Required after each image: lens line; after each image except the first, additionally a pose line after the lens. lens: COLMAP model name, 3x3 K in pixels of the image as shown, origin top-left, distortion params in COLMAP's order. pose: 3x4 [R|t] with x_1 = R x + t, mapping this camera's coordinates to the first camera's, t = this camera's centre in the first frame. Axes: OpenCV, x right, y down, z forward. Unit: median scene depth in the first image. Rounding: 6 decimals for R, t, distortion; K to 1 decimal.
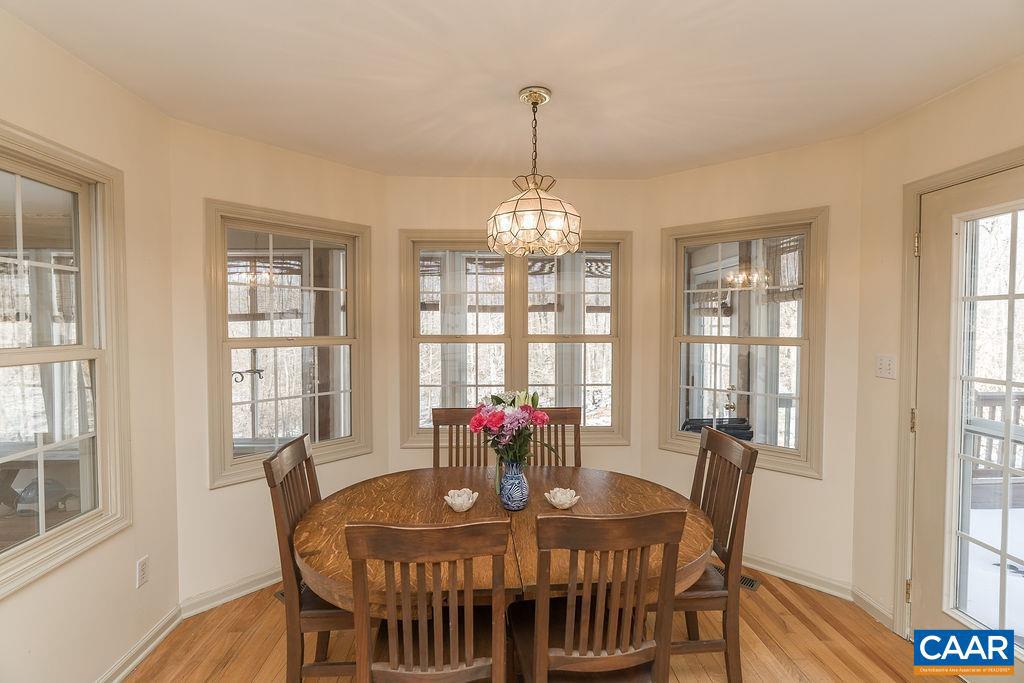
lens RADIAL K [[463.0, 0, 512.0], [0, 463.0, 341.5], [0, 0, 1]] dist [0.001112, 0.000192]
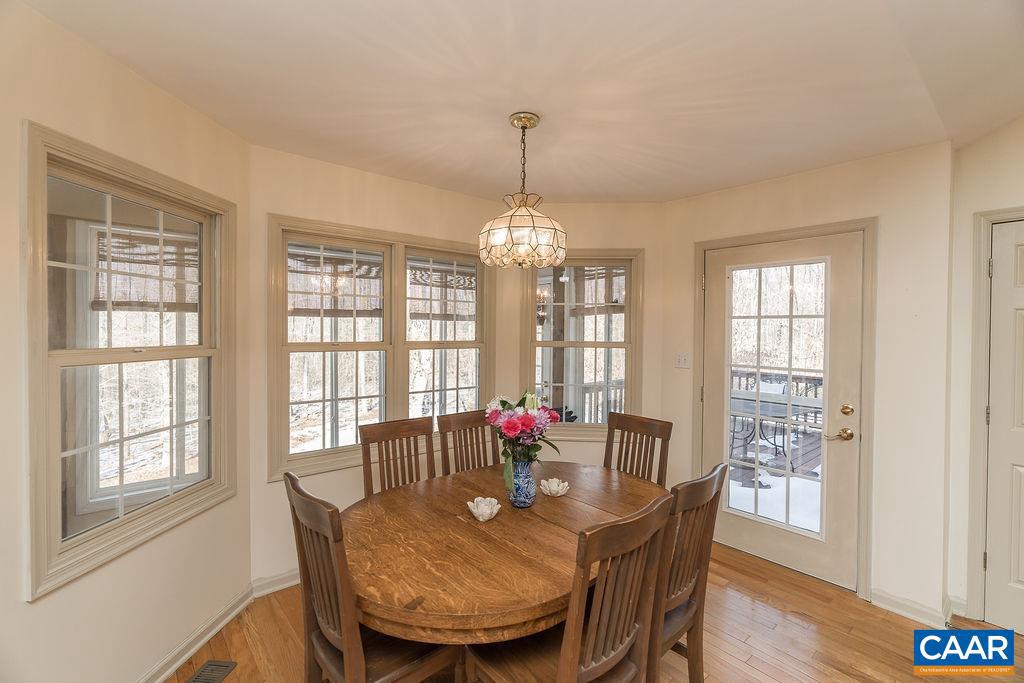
lens RADIAL K [[458.4, 0, 511.8], [0, 458.4, 336.7], [0, 0, 1]] dist [-0.002431, 0.001115]
pose [[0.795142, -0.002662, 0.606418, -0.459489], [0.017824, 0.999661, -0.018983, -0.002903], [-0.606161, 0.025903, 0.794920, 0.127579]]
